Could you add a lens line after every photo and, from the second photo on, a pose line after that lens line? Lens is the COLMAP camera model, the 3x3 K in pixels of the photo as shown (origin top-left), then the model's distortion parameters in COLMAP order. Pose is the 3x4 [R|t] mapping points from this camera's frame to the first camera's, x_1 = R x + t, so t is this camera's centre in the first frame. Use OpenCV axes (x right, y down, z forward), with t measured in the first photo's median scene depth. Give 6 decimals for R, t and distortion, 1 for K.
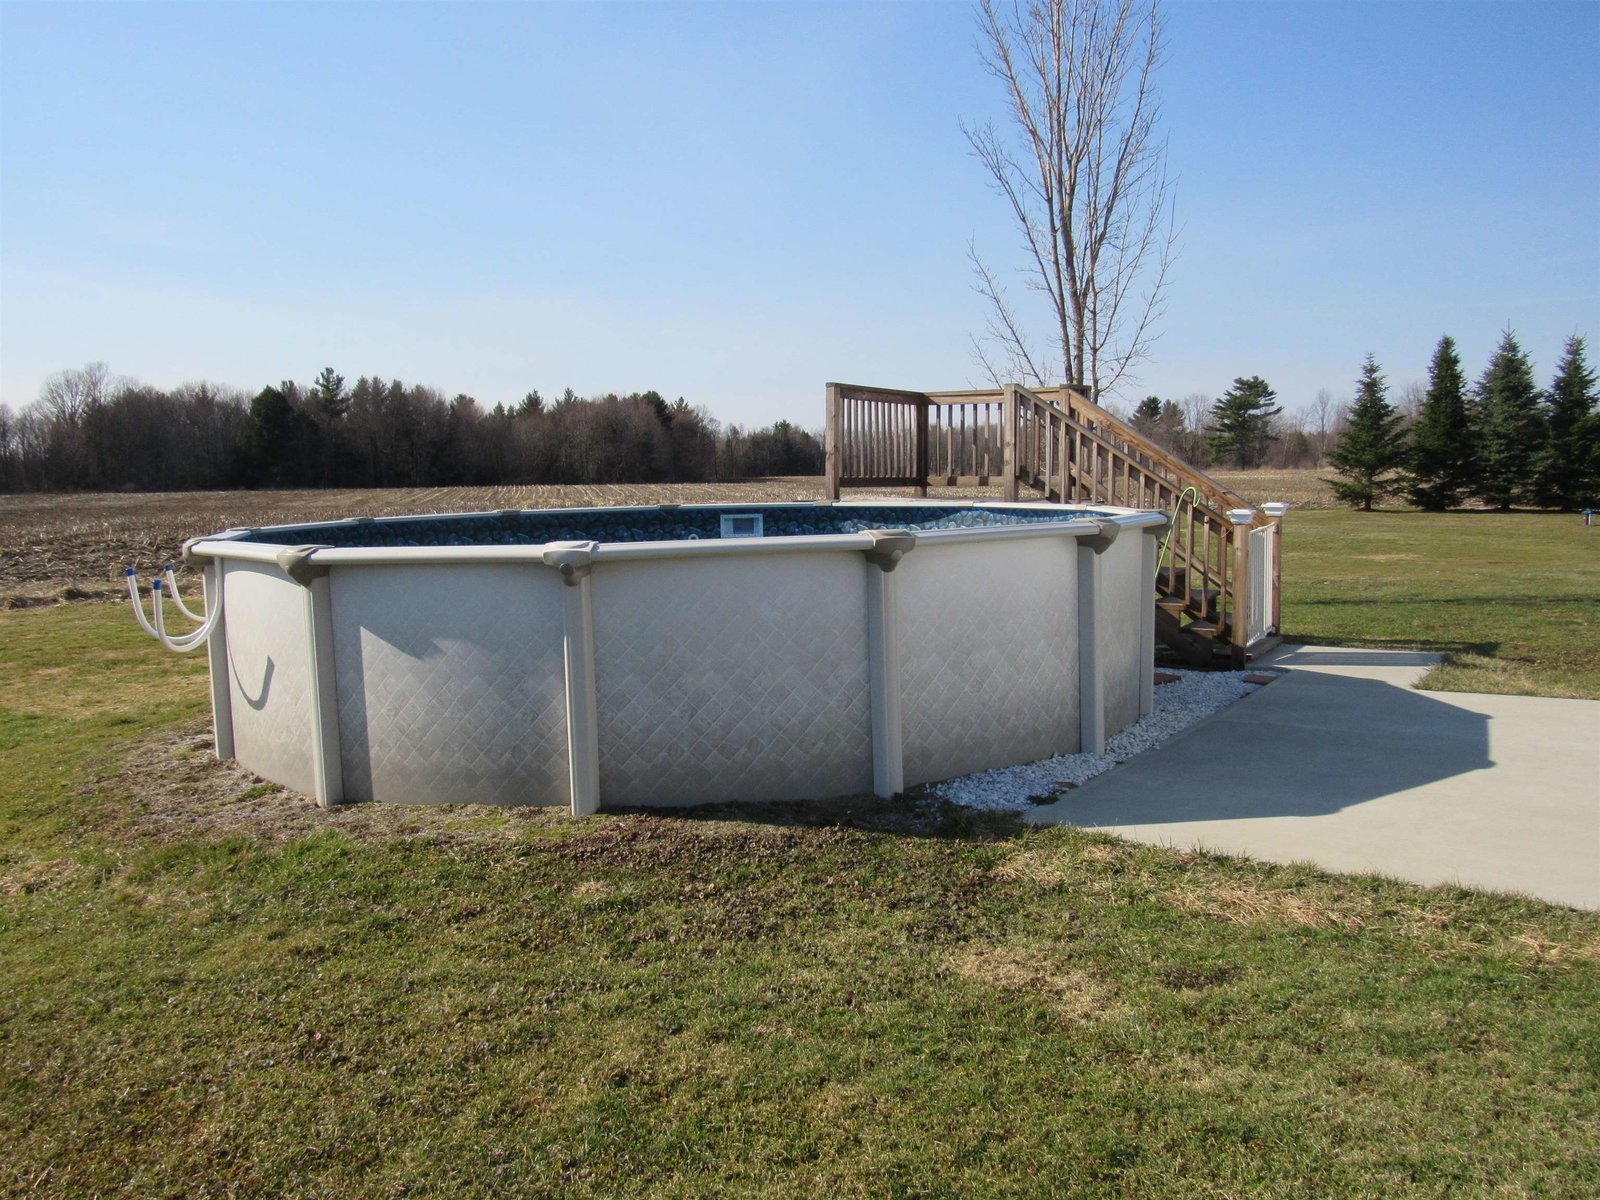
lens RADIAL K [[1298.5, 0, 800.0], [0, 1298.5, 600.0], [0, 0, 1]] dist [-0.032716, 0.002364]
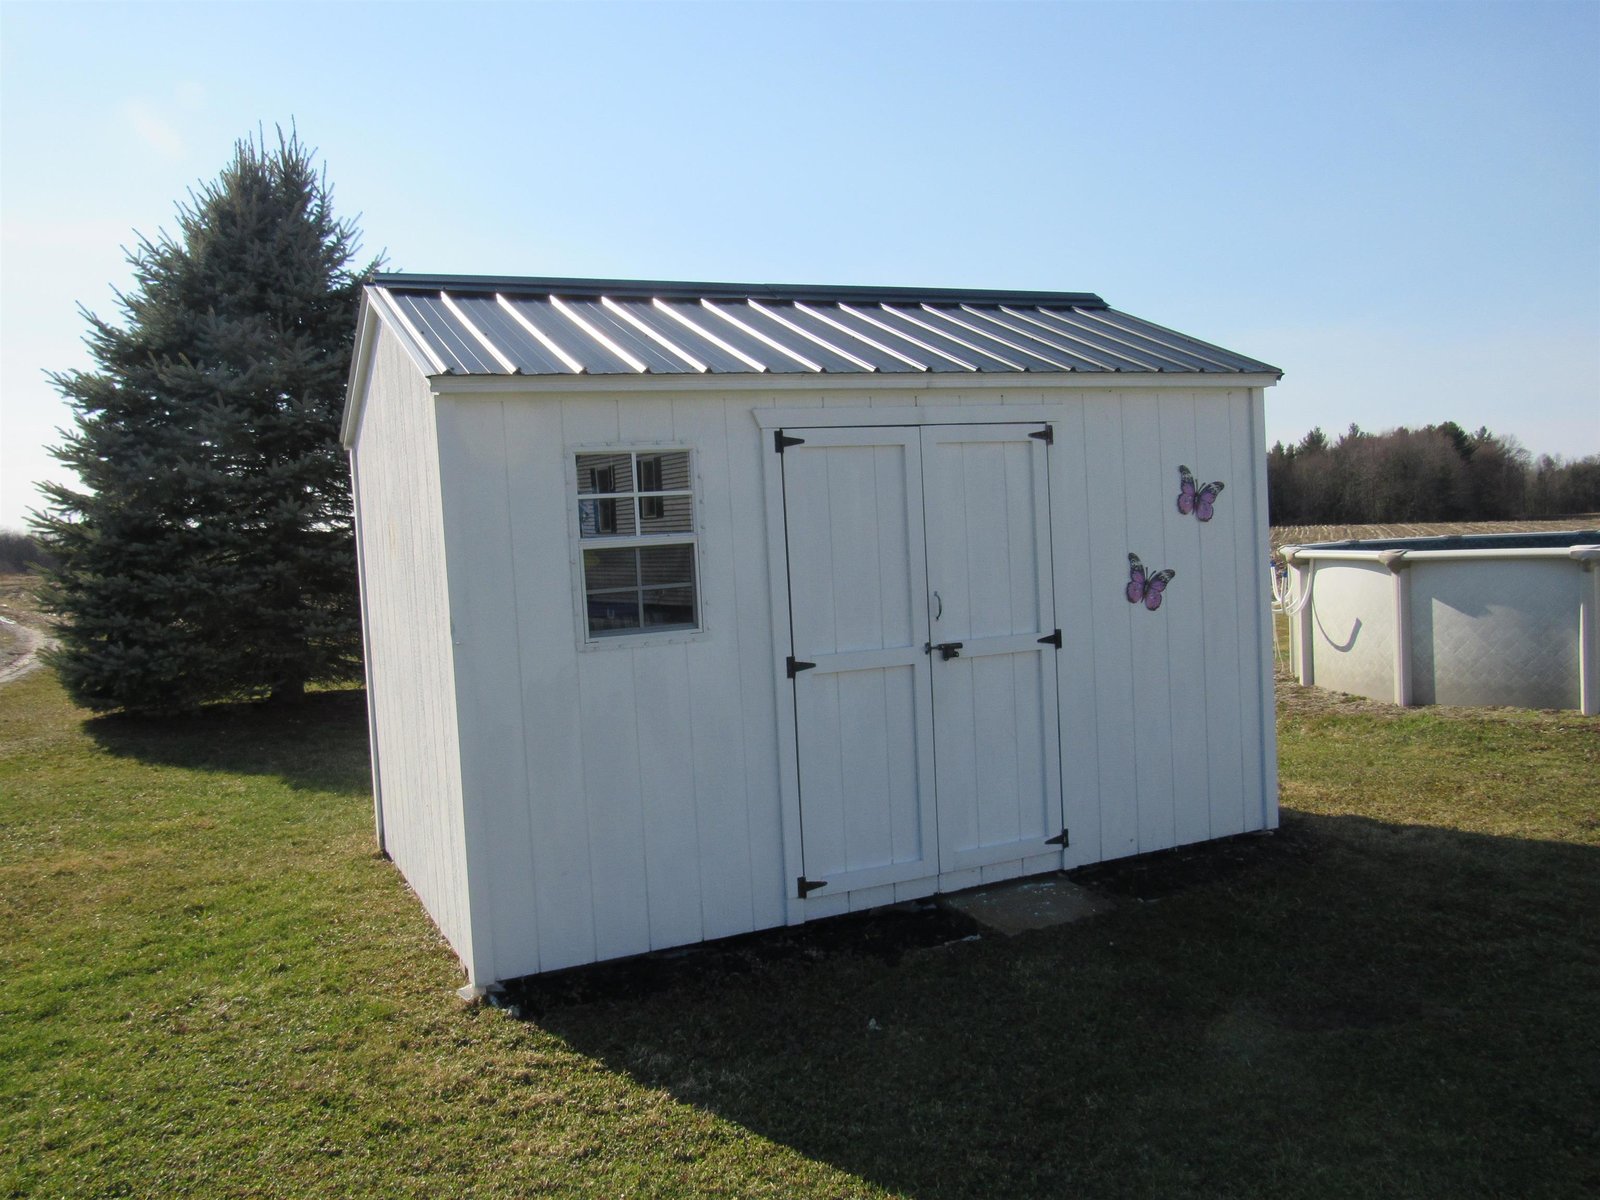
lens RADIAL K [[1298.5, 0, 800.0], [0, 1298.5, 600.0], [0, 0, 1]] dist [-0.032716, 0.002364]
pose [[0.838330, 0.017284, -0.544889, -0.117766], [-0.034886, 0.999150, -0.021979, 0.087185], [0.544046, 0.037435, 0.838220, -0.823976]]
